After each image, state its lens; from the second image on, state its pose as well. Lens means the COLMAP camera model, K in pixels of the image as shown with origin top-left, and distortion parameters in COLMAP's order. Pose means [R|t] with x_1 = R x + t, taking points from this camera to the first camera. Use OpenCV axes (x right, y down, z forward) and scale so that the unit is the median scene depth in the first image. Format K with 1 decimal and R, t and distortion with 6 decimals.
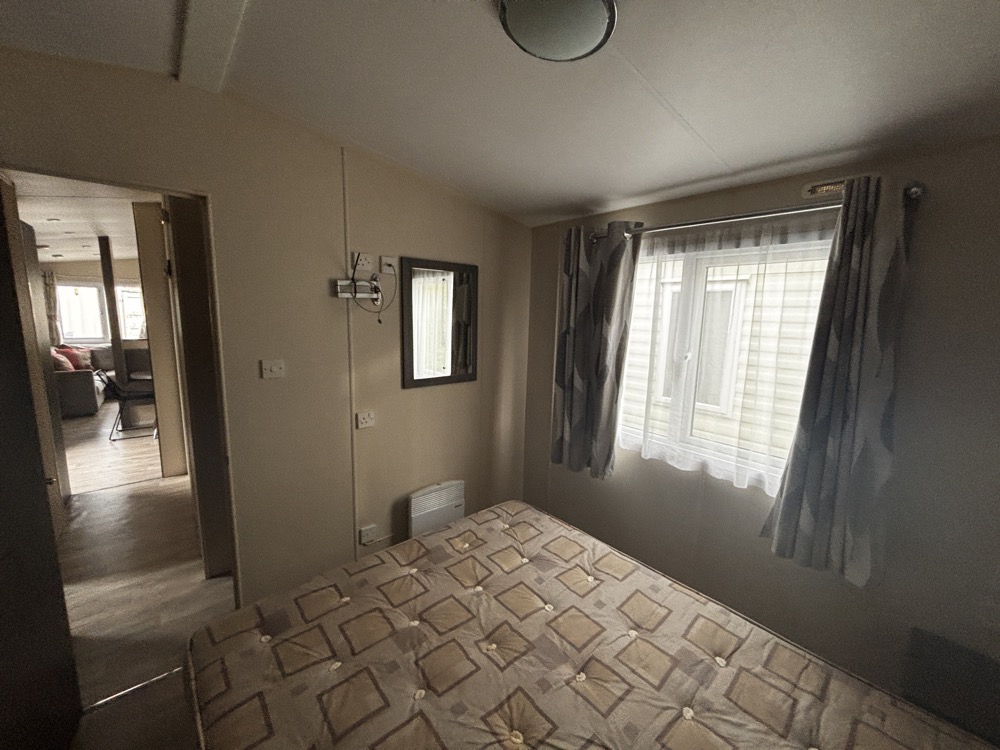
lens RADIAL K [[402.1, 0, 505.6], [0, 402.1, 374.5], [0, 0, 1]] dist [0.000404, -0.000181]
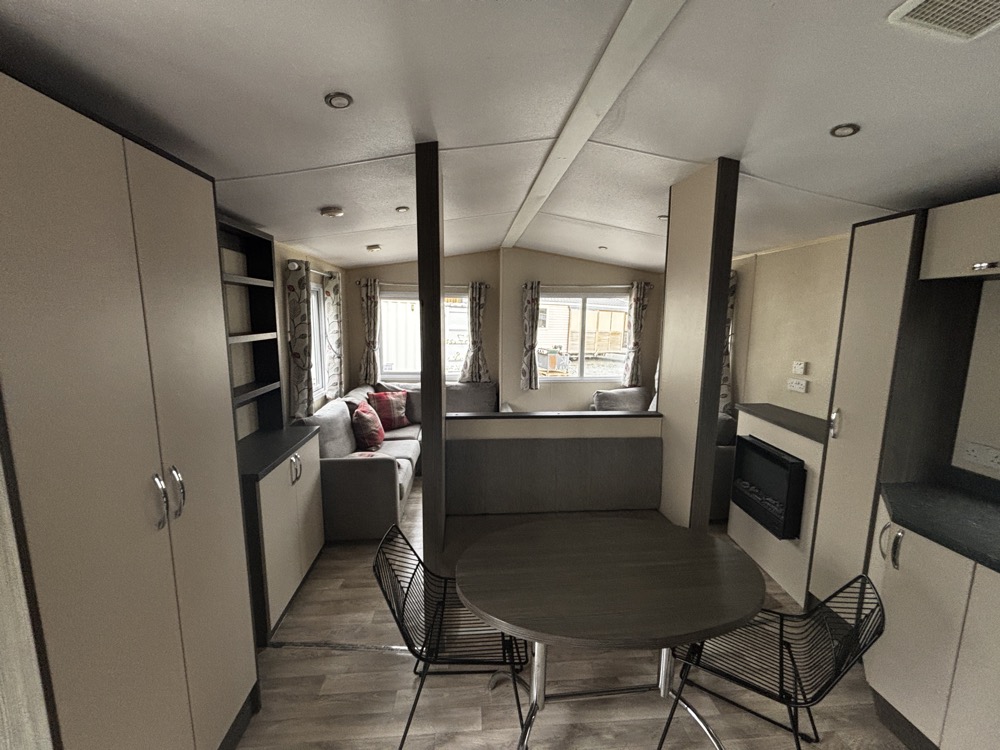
lens RADIAL K [[405.4, 0, 504.6], [0, 405.4, 373.4], [0, 0, 1]] dist [0.020513, -0.000229]
pose [[0.820749, 0.067506, -0.567287, -0.525257], [-0.075813, 0.997082, 0.008963, -0.113867], [0.566237, 0.035651, 0.823471, 0.543237]]
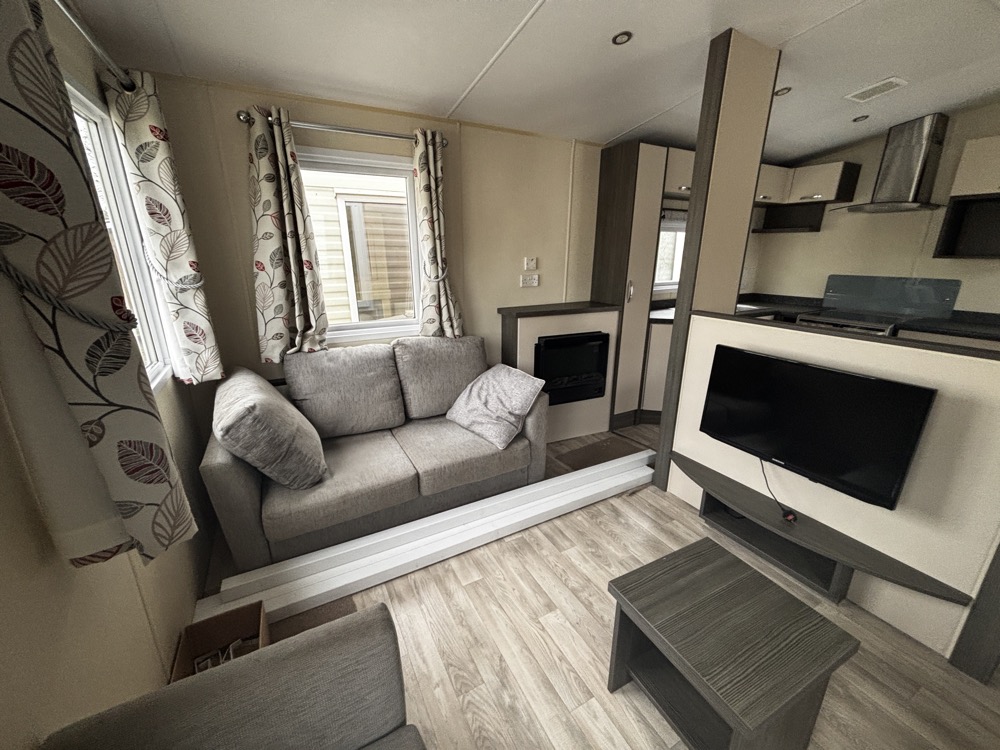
lens RADIAL K [[404.8, 0, 500.5], [0, 404.8, 373.0], [0, 0, 1]] dist [-0.001040, -0.000047]
pose [[0.195726, -0.300316, 0.933543, -0.967307], [0.151196, 0.949813, 0.273851, -0.150843], [-0.968933, 0.087548, 0.231309, 0.994592]]
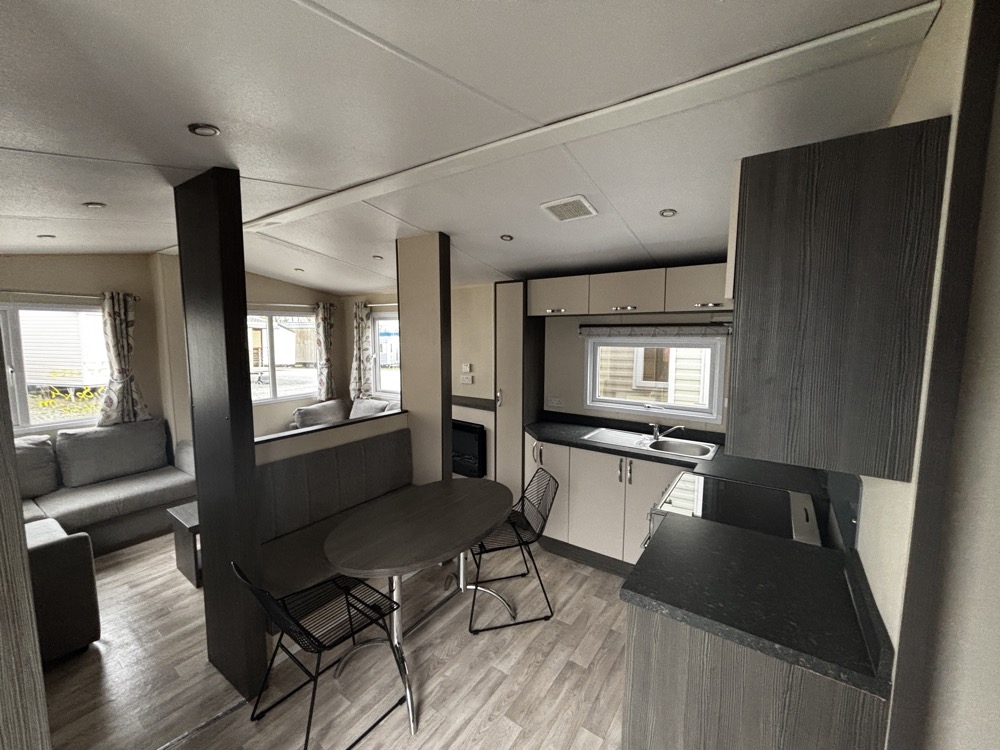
lens RADIAL K [[404.8, 0, 500.5], [0, 404.8, 373.0], [0, 0, 1]] dist [-0.001040, -0.000047]
pose [[0.964255, -0.047334, 0.260714, -0.628060], [0.058779, 0.997612, -0.036275, -0.105073], [-0.258374, 0.050303, 0.964734, 0.440803]]
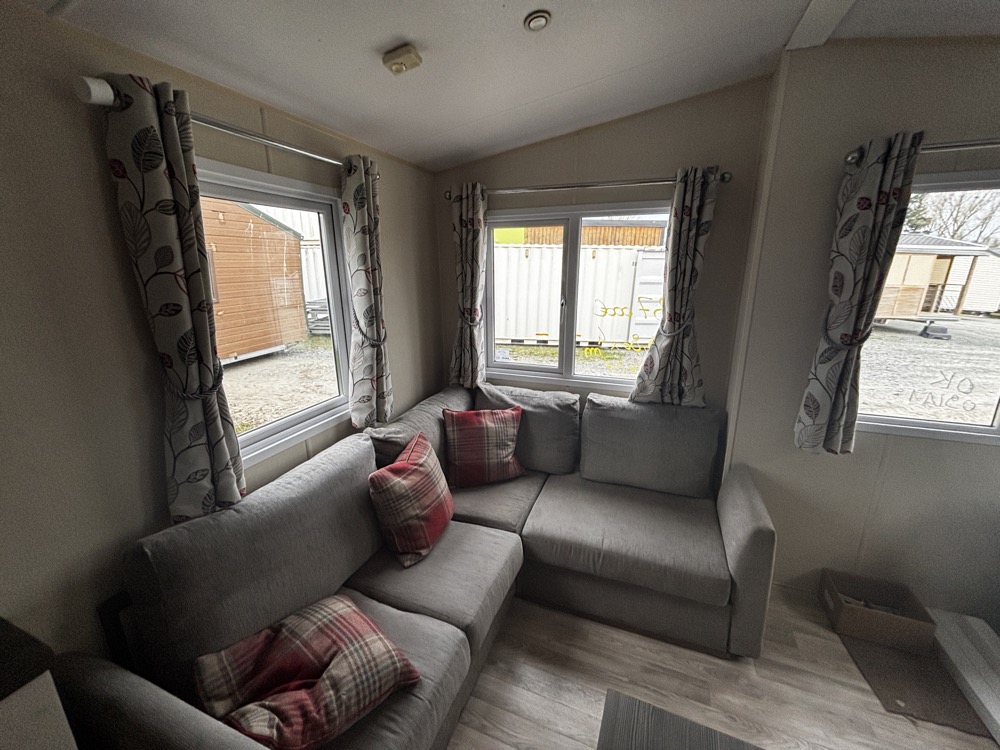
lens RADIAL K [[404.8, 0, 500.5], [0, 404.8, 373.0], [0, 0, 1]] dist [-0.001040, -0.000047]
pose [[0.474340, 0.200942, -0.857102, -0.766851], [-0.113328, 0.979438, 0.166904, -0.152071], [0.873017, 0.017964, 0.487360, 0.831486]]
